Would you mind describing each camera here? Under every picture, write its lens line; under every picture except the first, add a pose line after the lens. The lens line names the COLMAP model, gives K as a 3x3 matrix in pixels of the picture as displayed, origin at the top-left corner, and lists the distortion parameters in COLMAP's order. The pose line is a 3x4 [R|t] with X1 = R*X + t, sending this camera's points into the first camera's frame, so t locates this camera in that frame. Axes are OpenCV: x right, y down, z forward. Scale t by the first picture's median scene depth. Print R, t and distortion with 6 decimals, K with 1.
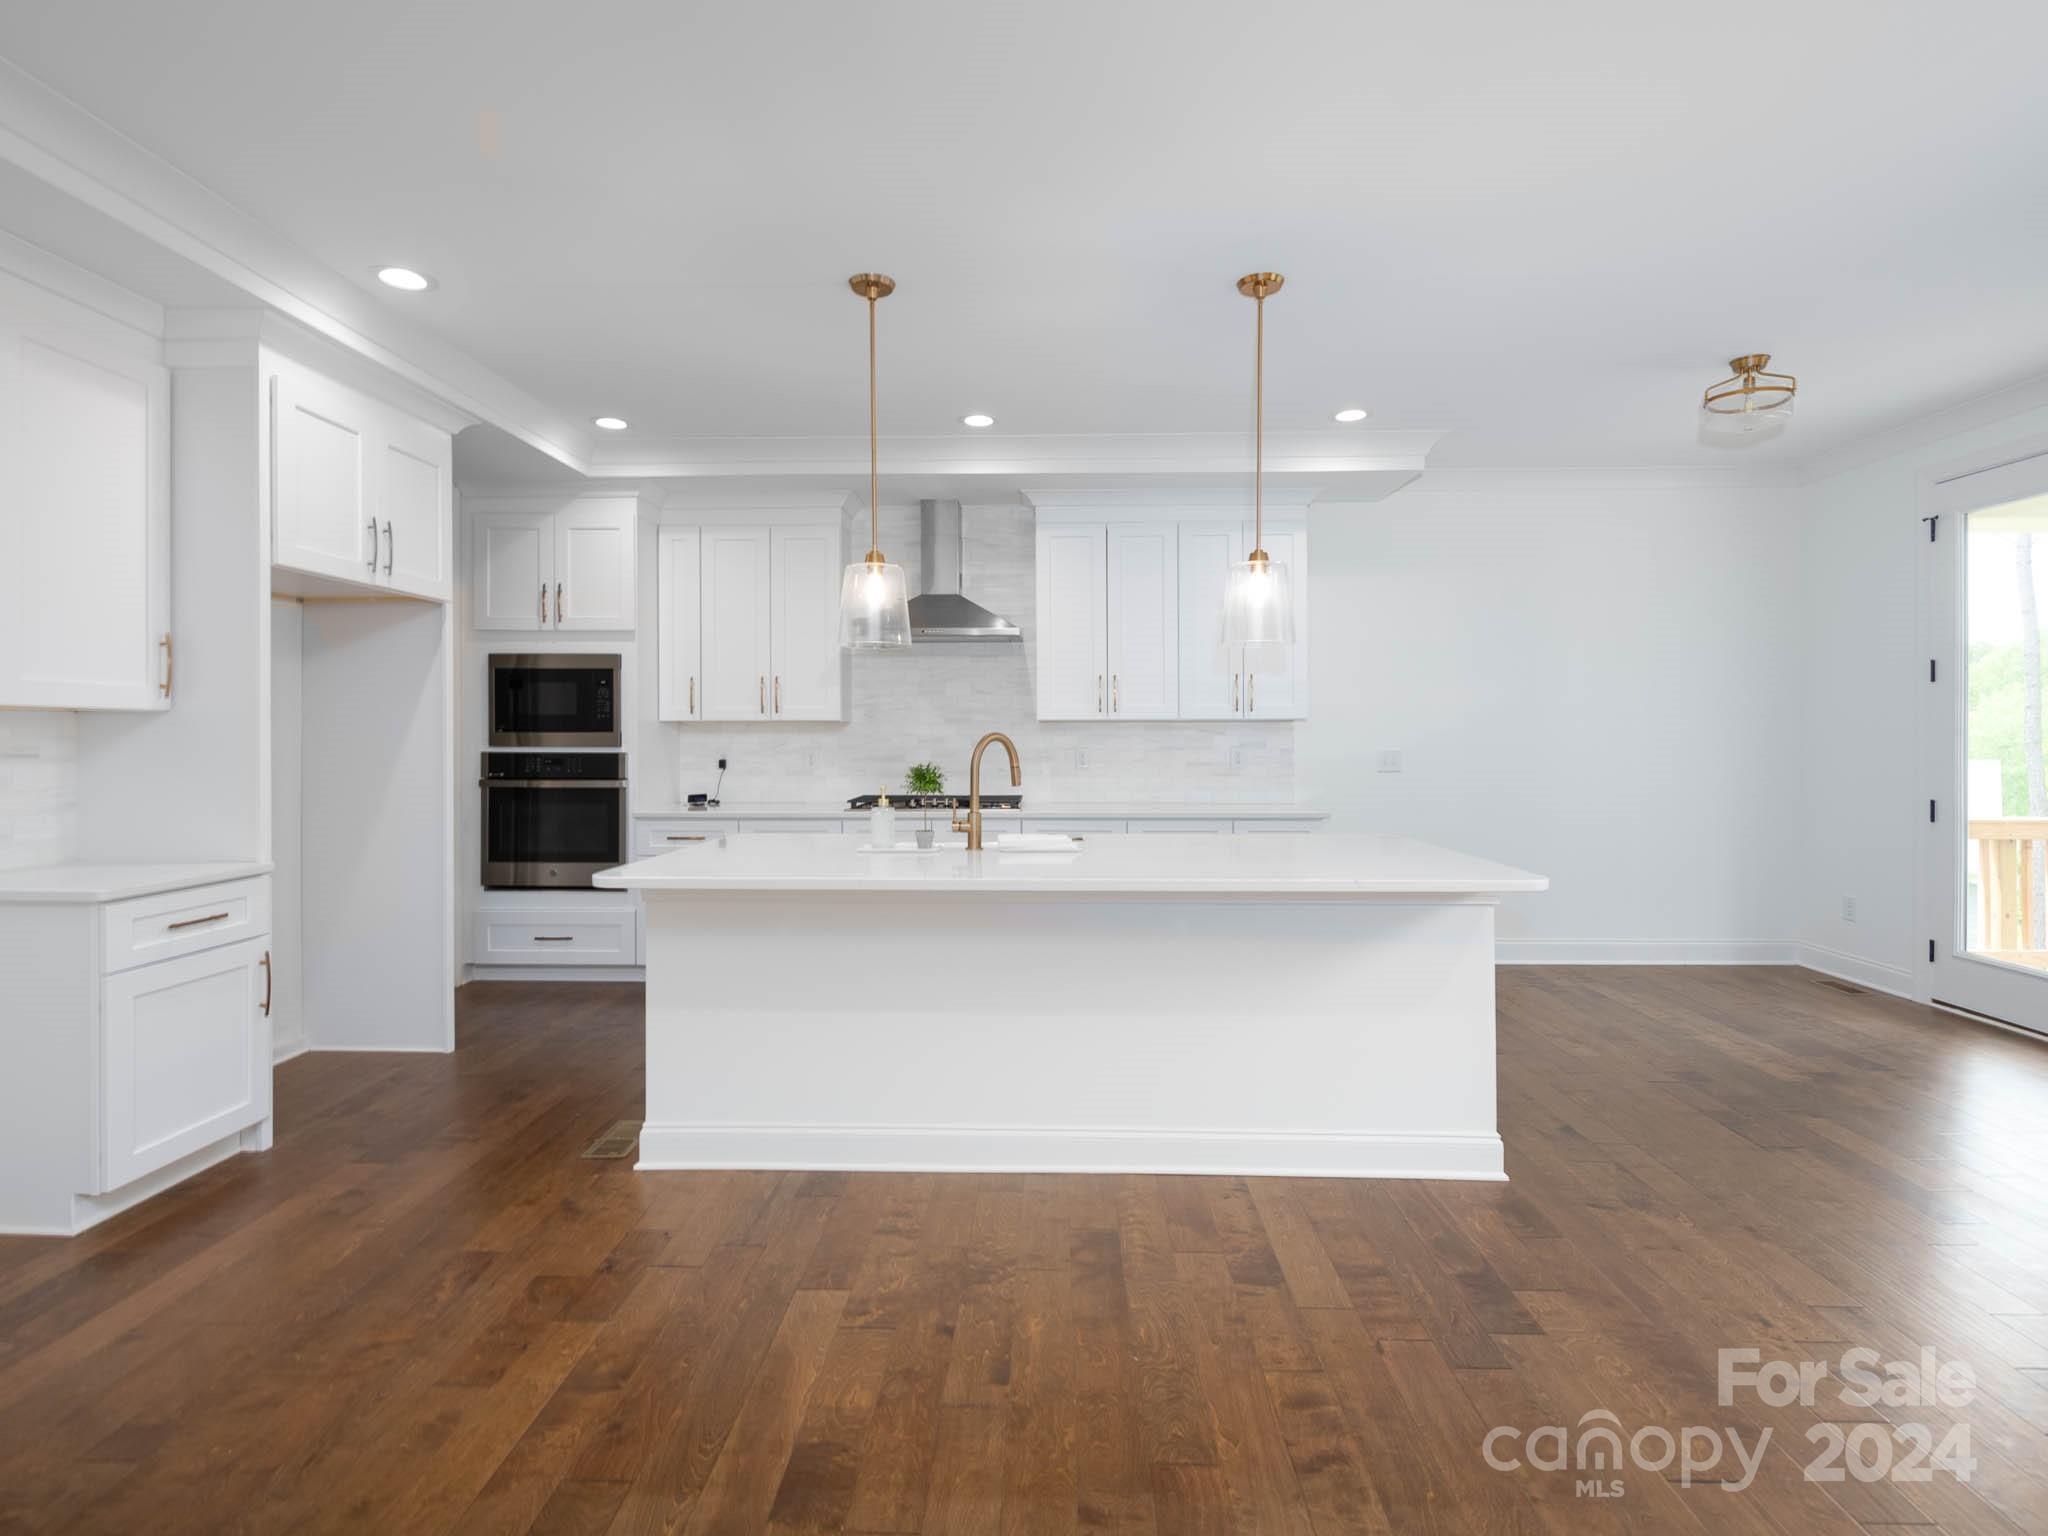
lens RADIAL K [[1020.1, 0, 1040.8], [0, 1020.1, 762.8], [0, 0, 1]] dist [-0.001079, -0.000861]
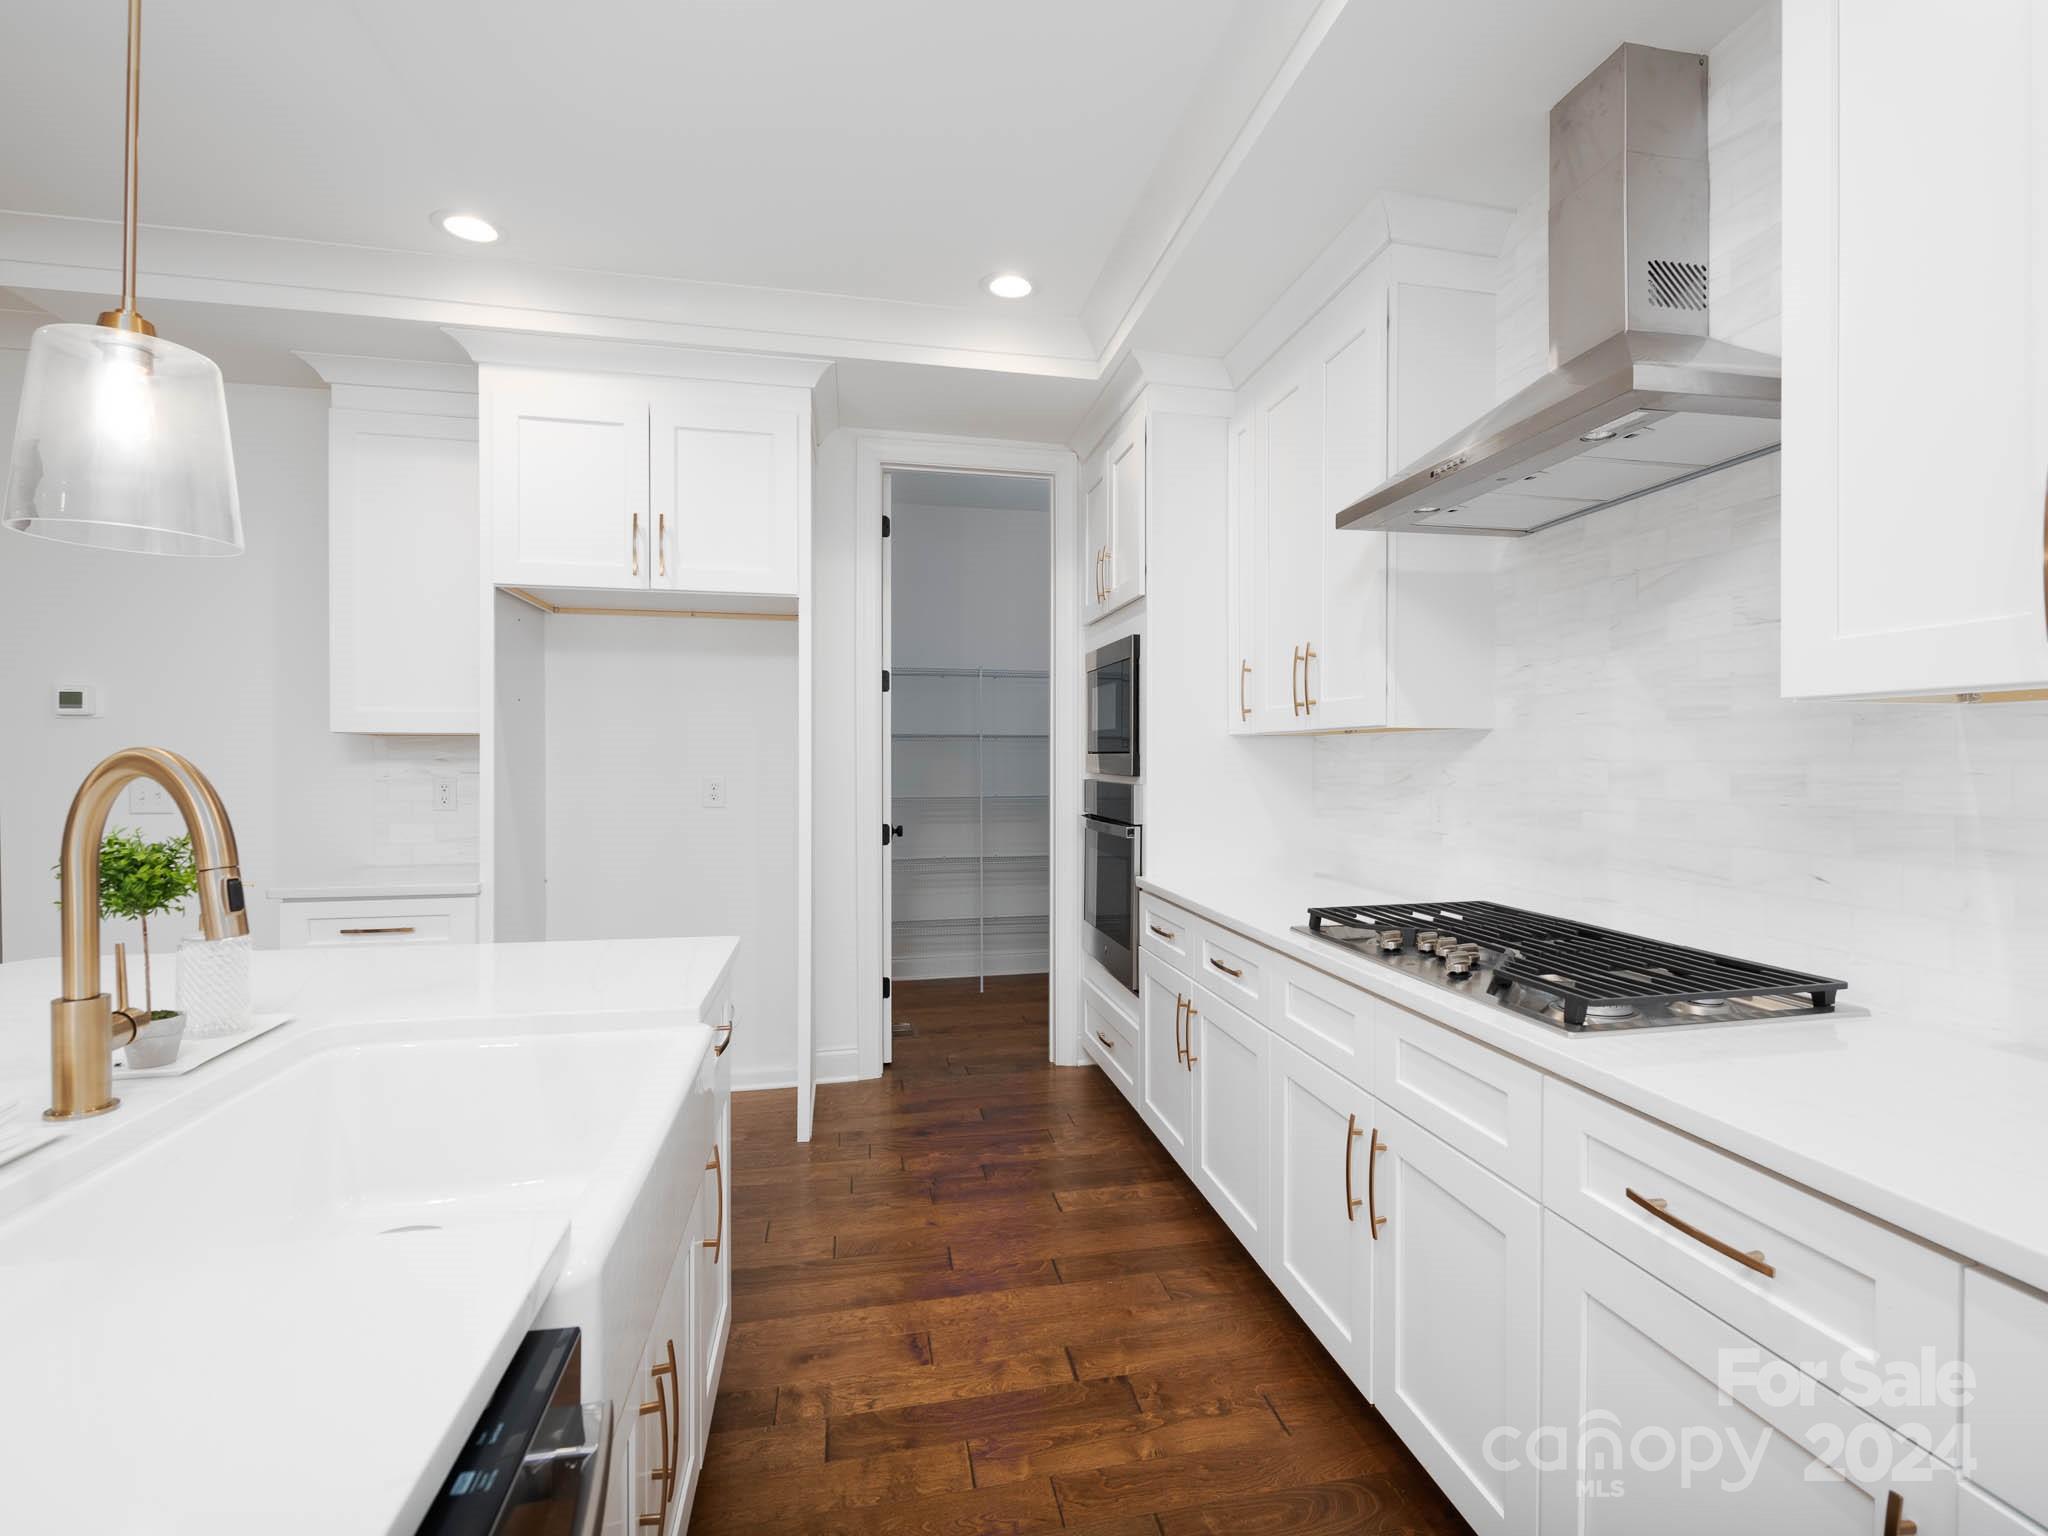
lens RADIAL K [[1020.1, 0, 1040.8], [0, 1020.1, 762.8], [0, 0, 1]] dist [-0.001079, -0.000861]
pose [[0.252463, -0.001184, -0.967606, 0.251882], [-0.027235, 0.999594, -0.008329, -0.023797], [0.967223, 0.028455, 0.252329, 0.984308]]
